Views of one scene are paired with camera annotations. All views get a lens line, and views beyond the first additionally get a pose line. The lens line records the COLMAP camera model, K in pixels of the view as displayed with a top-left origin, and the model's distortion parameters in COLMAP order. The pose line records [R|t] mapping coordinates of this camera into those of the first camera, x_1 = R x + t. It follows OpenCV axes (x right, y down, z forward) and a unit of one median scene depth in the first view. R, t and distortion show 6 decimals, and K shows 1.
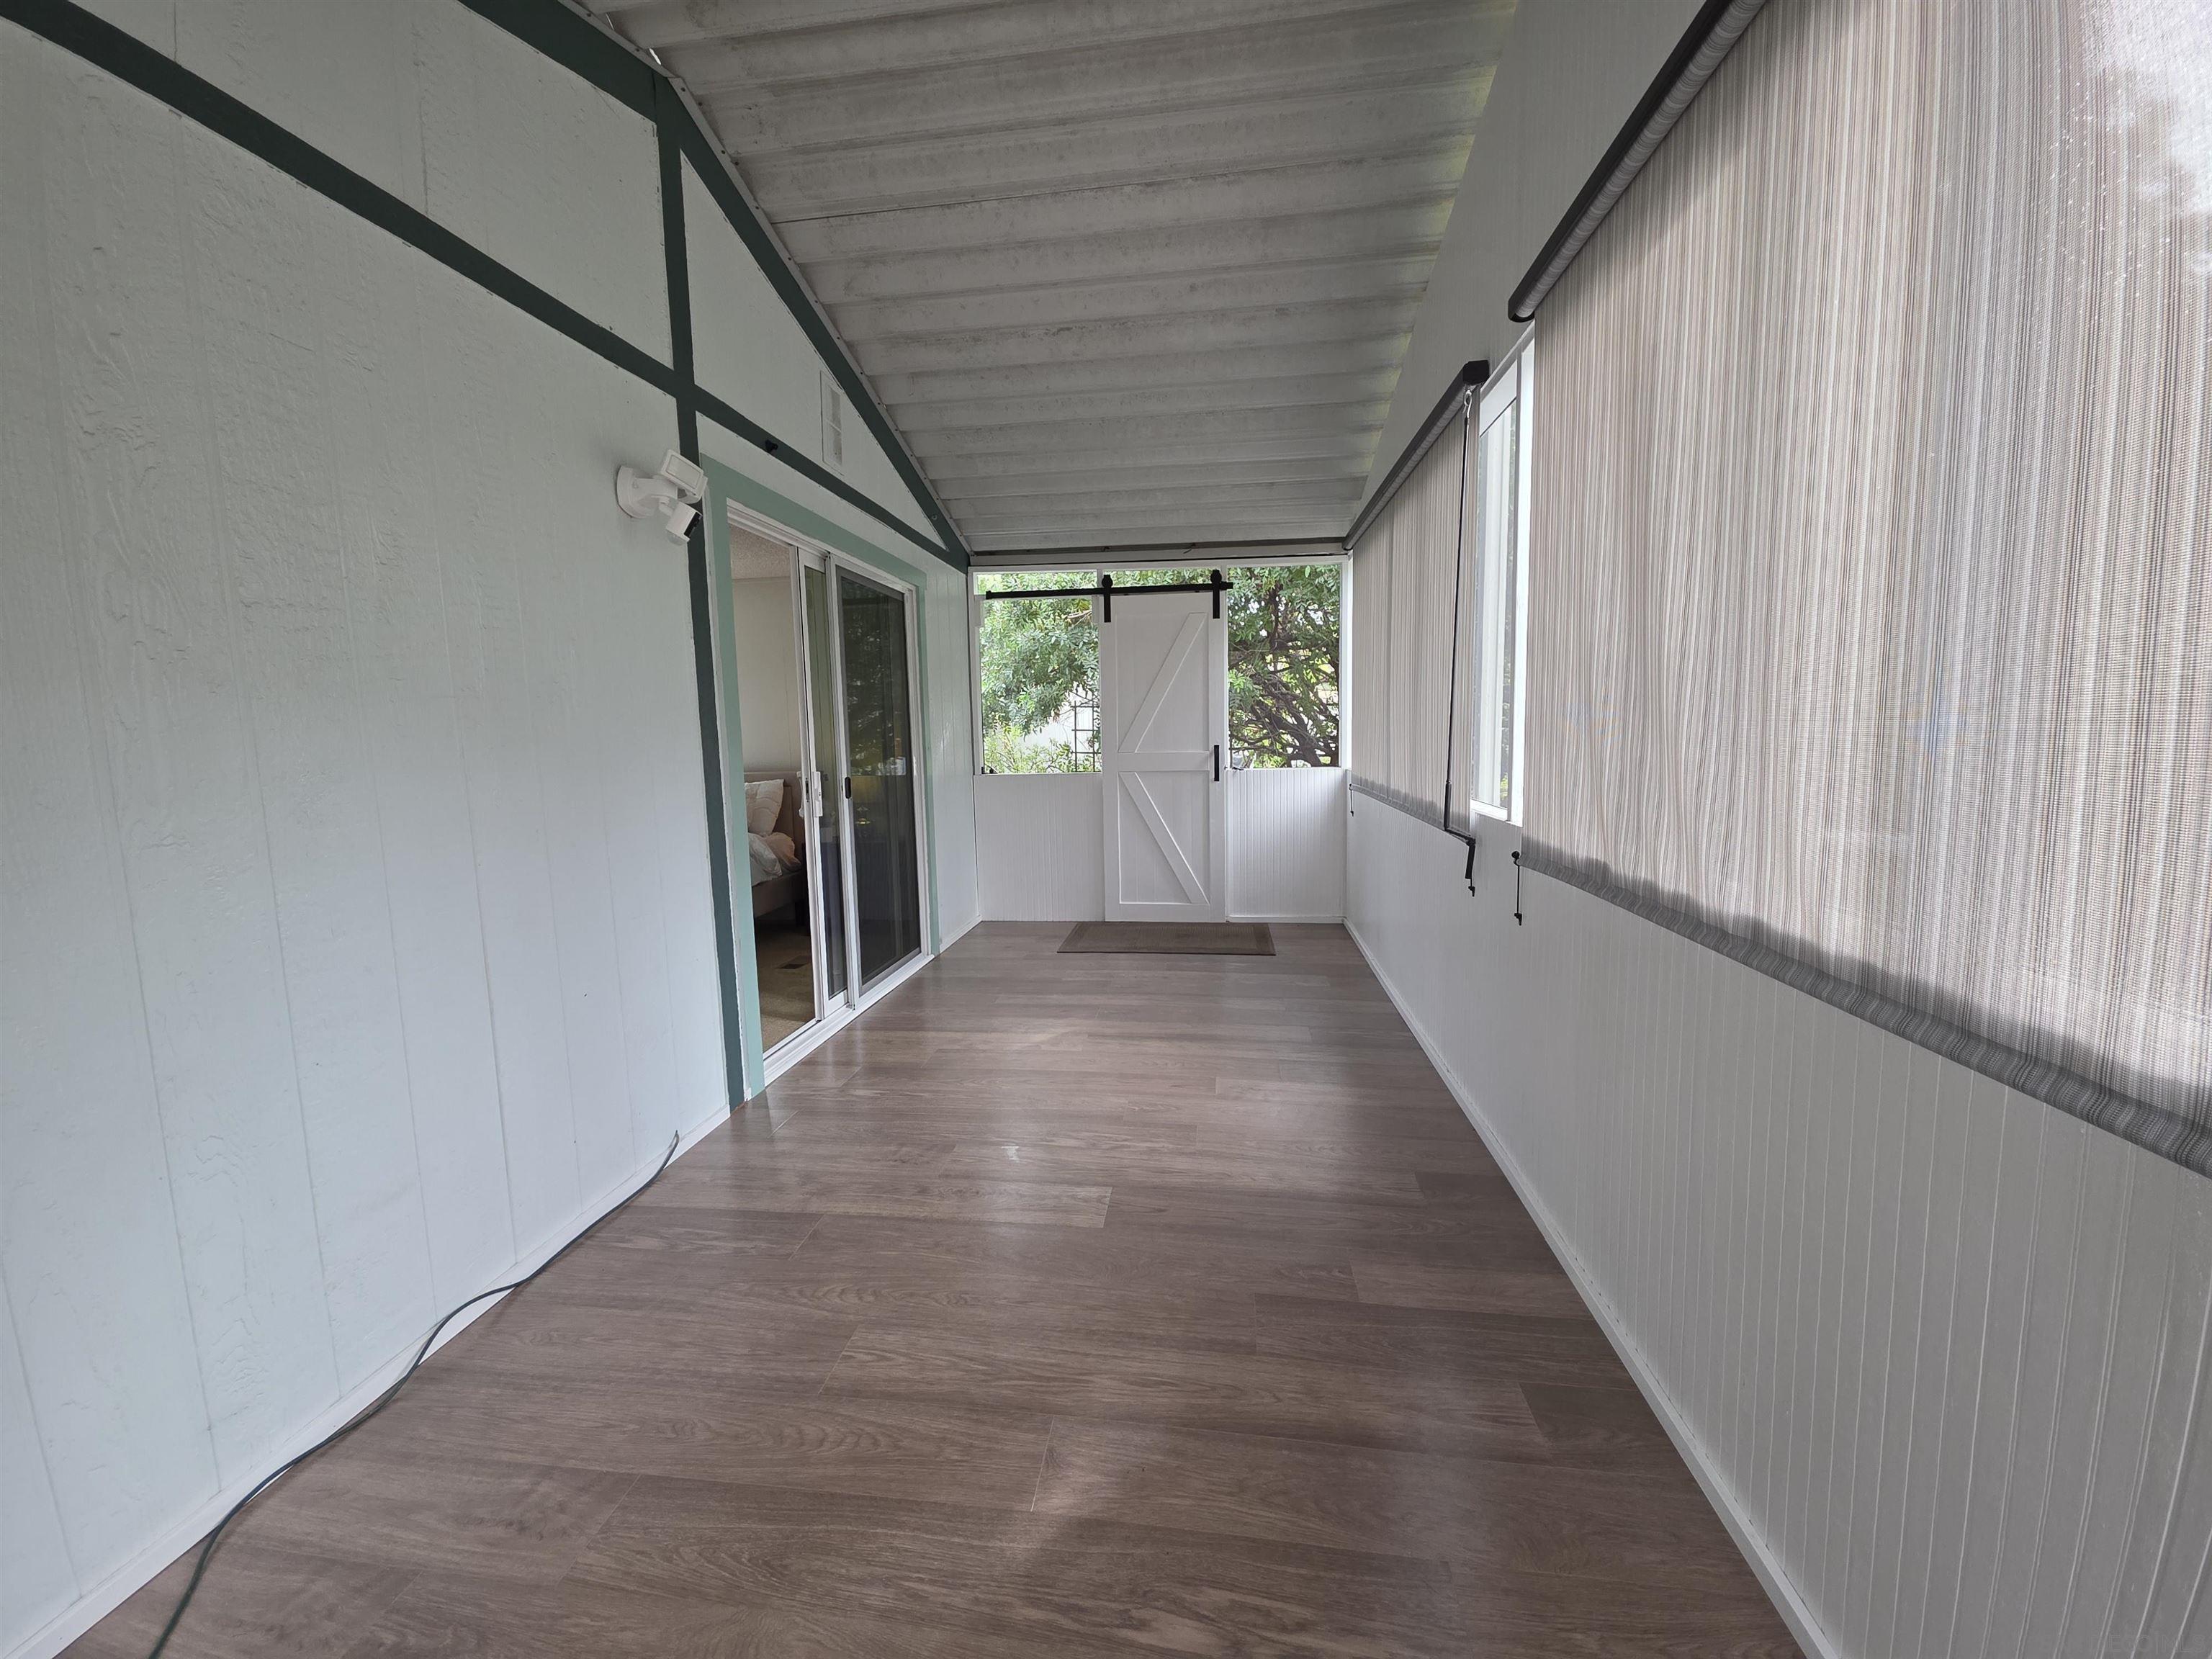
lens RADIAL K [[878.8, 0, 1103.5], [0, 878.8, 825.0], [0, 0, 1]] dist [0.012879, -0.008233]
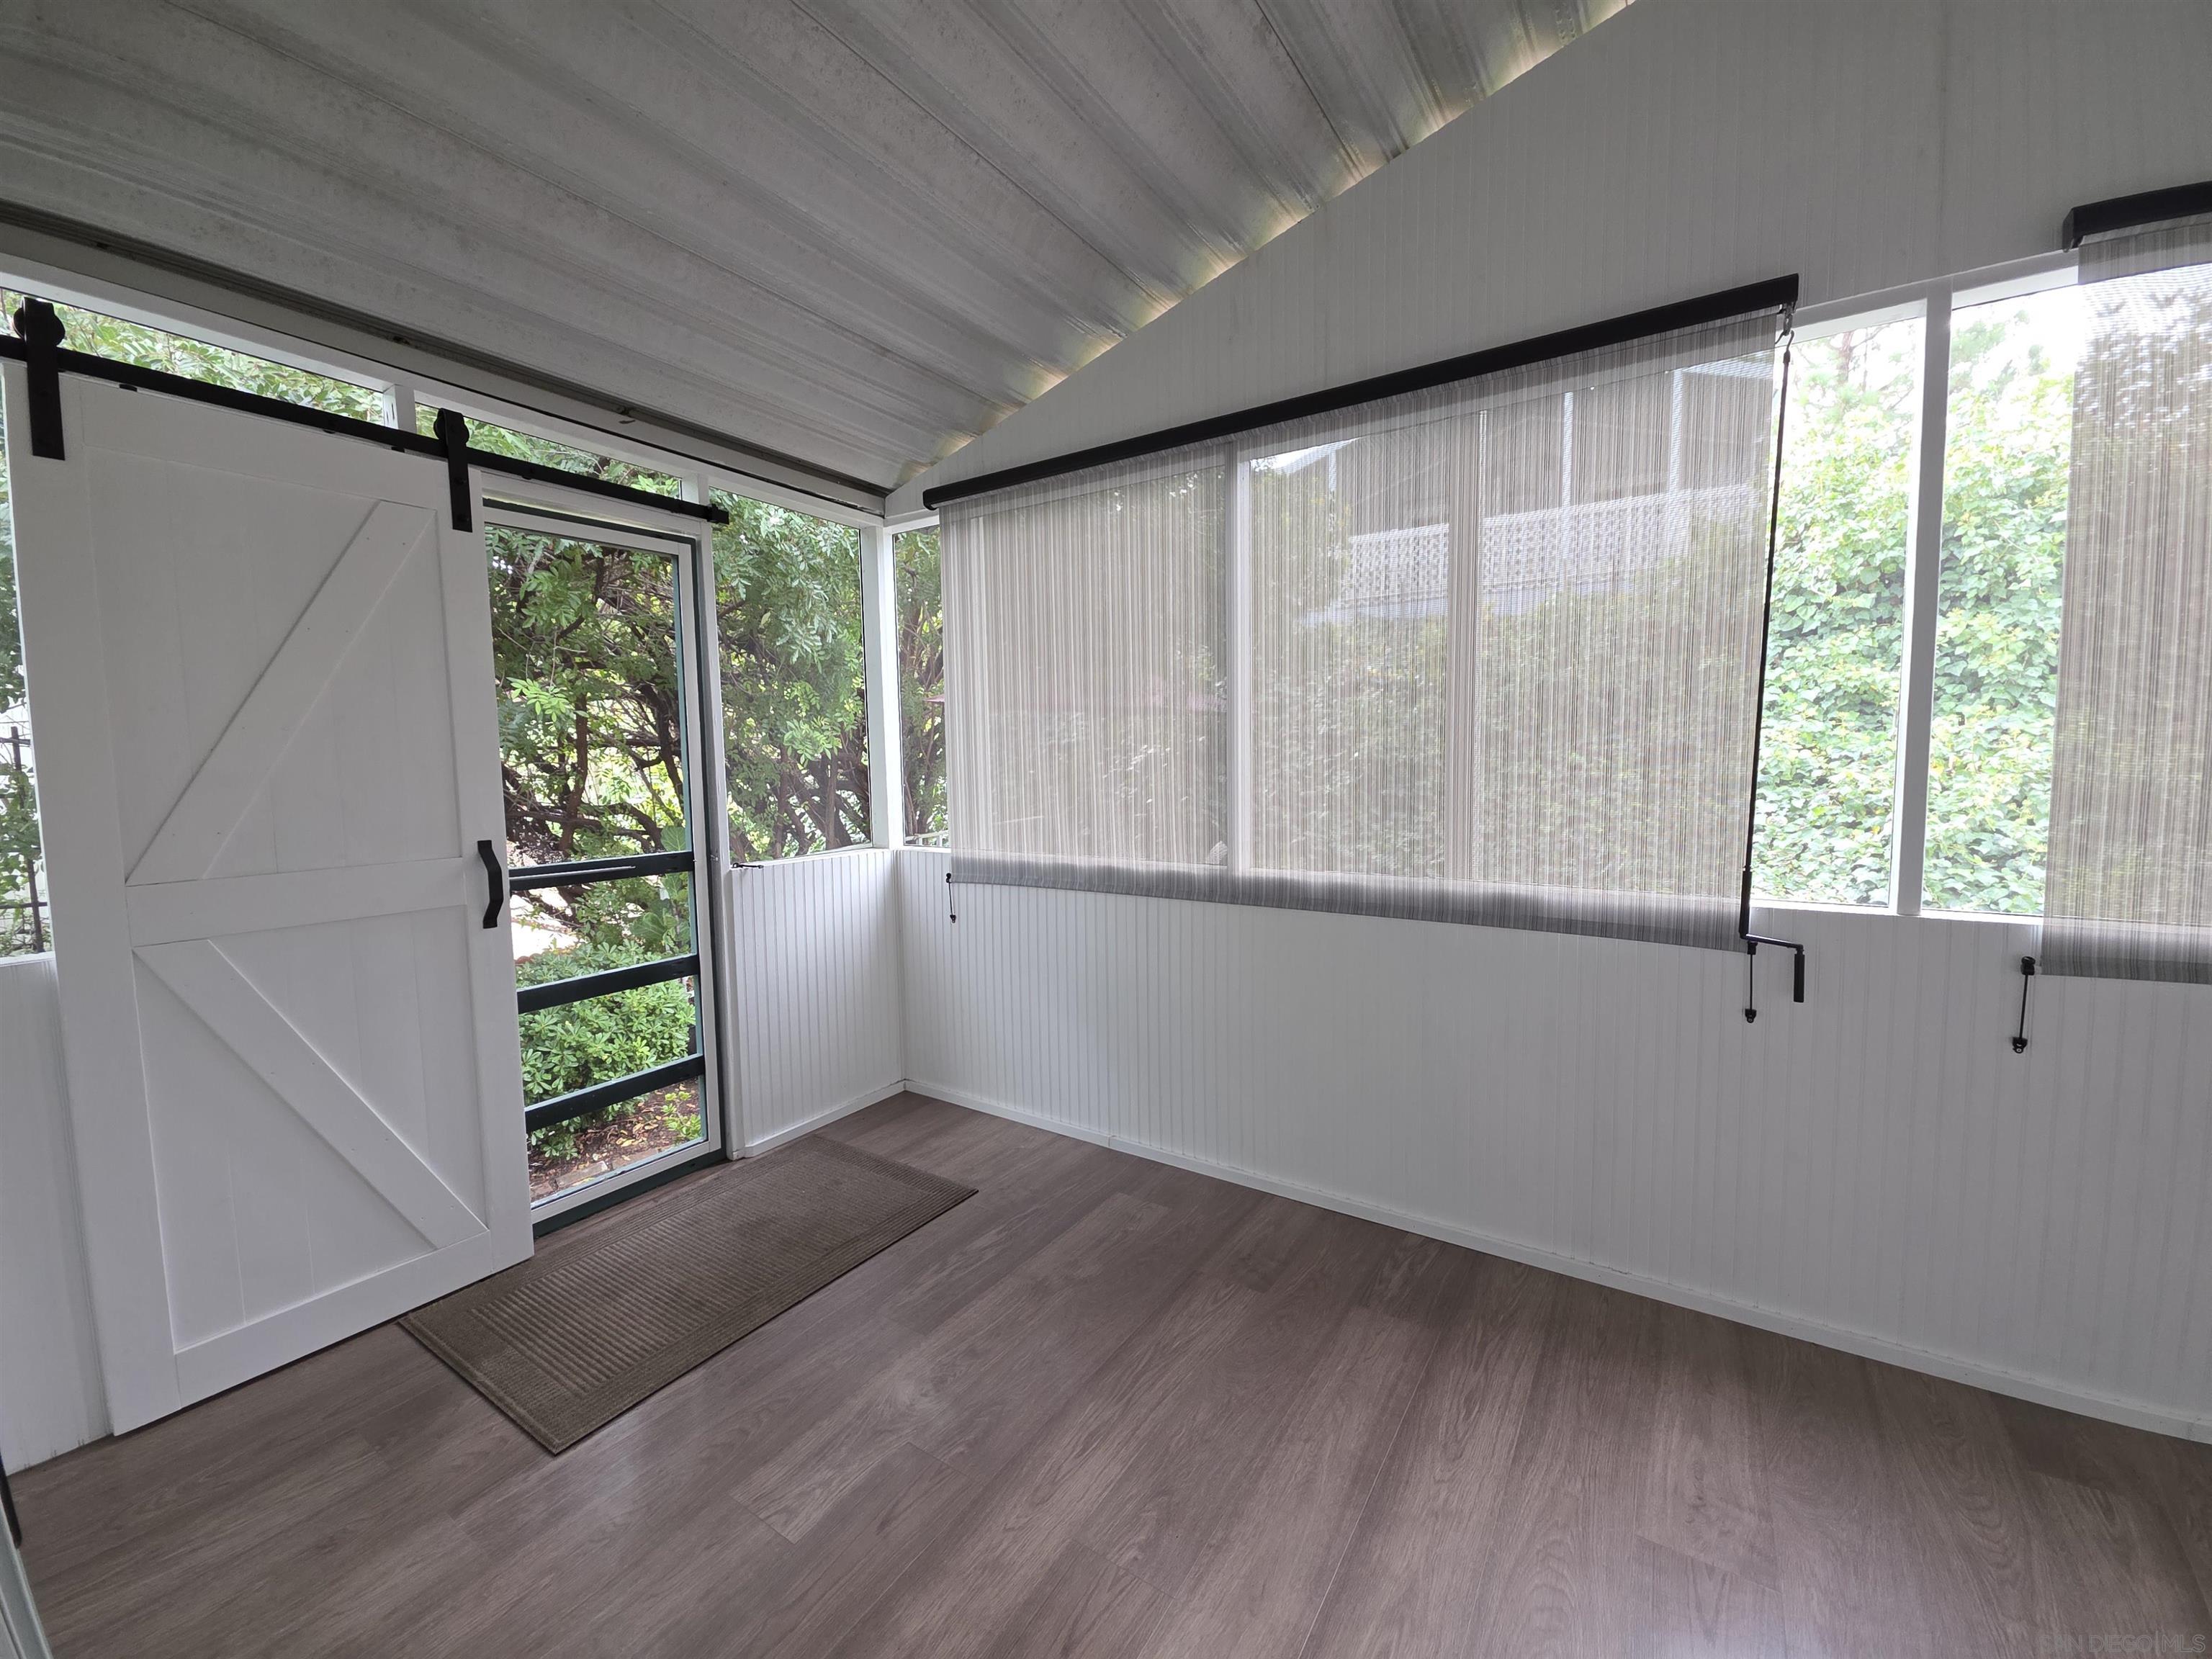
lens RADIAL K [[878.8, 0, 1100.7], [0, 878.8, 824.0], [0, 0, 1]] dist [0.012879, -0.008233]
pose [[0.438110, -0.051595, 0.897440, -0.234875], [0.102723, 0.994685, 0.007039, -0.073029], [-0.893033, 0.089104, 0.441081, 0.589061]]
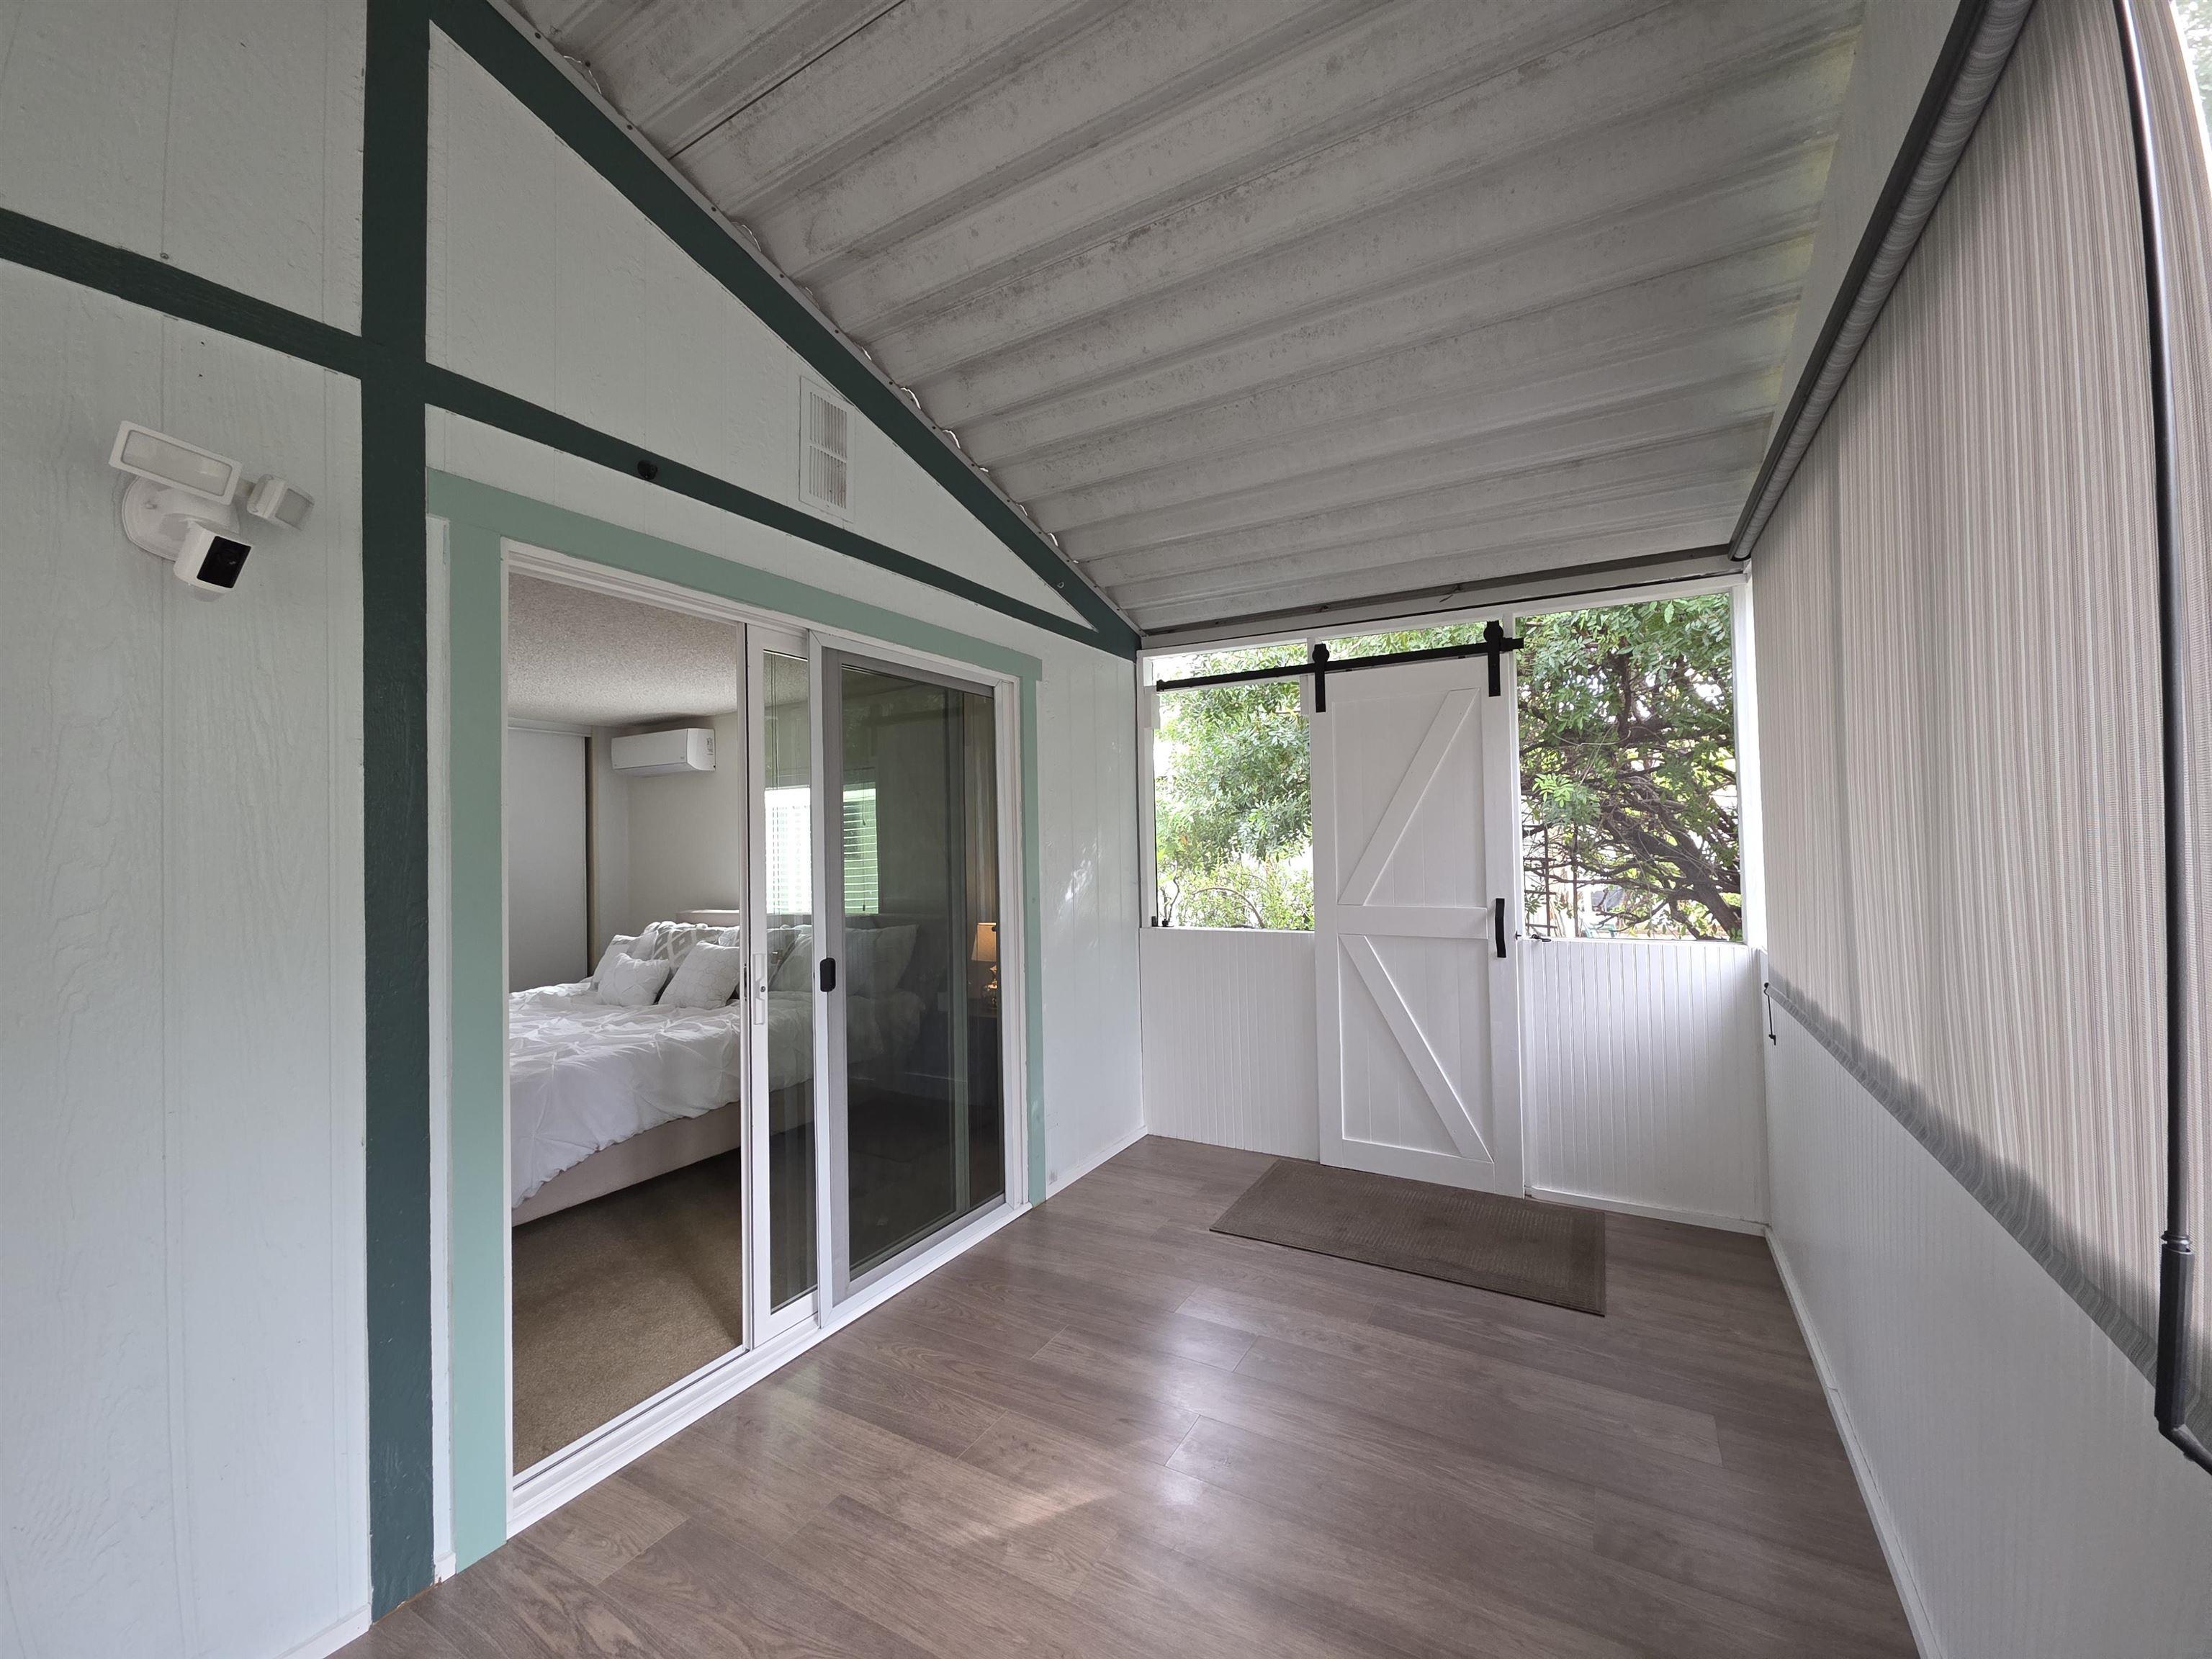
lens RADIAL K [[878.8, 0, 1103.7], [0, 878.8, 824.6], [0, 0, 1]] dist [0.012879, -0.008233]
pose [[0.924775, -0.005104, -0.380480, 0.109360], [-0.039644, 0.993176, -0.109680, -0.065000], [0.378444, 0.116513, 0.918262, 0.332030]]
